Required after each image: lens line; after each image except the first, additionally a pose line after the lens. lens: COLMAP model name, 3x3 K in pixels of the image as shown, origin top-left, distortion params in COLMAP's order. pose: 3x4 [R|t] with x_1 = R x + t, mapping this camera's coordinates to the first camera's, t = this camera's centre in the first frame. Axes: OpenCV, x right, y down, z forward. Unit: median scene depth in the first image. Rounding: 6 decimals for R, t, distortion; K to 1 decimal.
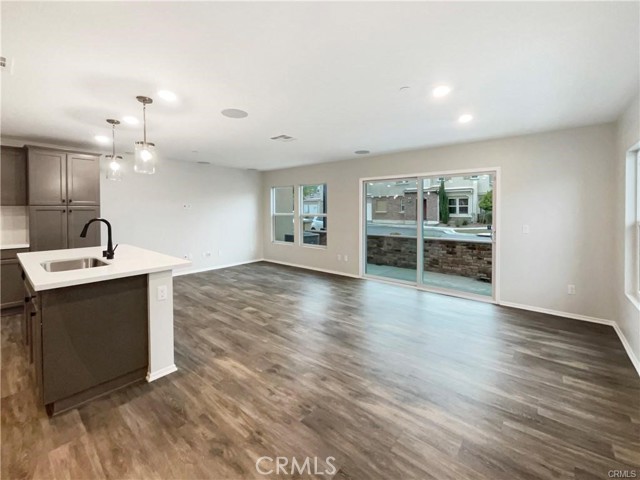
lens RADIAL K [[272.3, 0, 336.7], [0, 272.3, 219.2], [0, 0, 1]] dist [-0.001135, 0.000613]
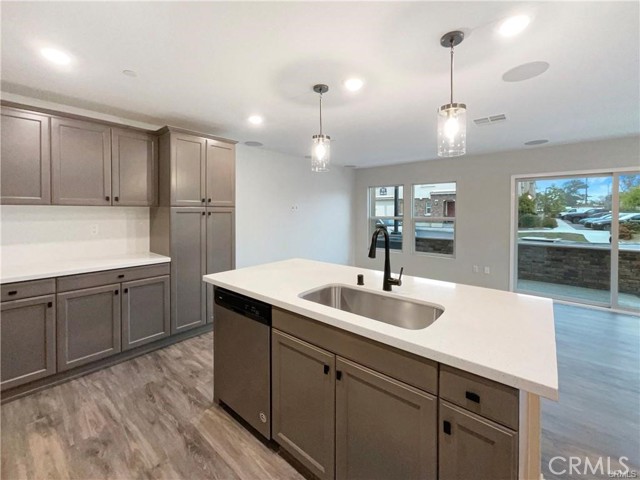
lens RADIAL K [[272.3, 0, 336.4], [0, 272.3, 225.3], [0, 0, 1]] dist [-0.001135, 0.000613]
pose [[0.999968, 0.004502, -0.006647, -0.501812], [-0.004399, 0.999871, 0.015451, -0.008681], [0.006716, -0.015421, 0.999859, 0.184972]]
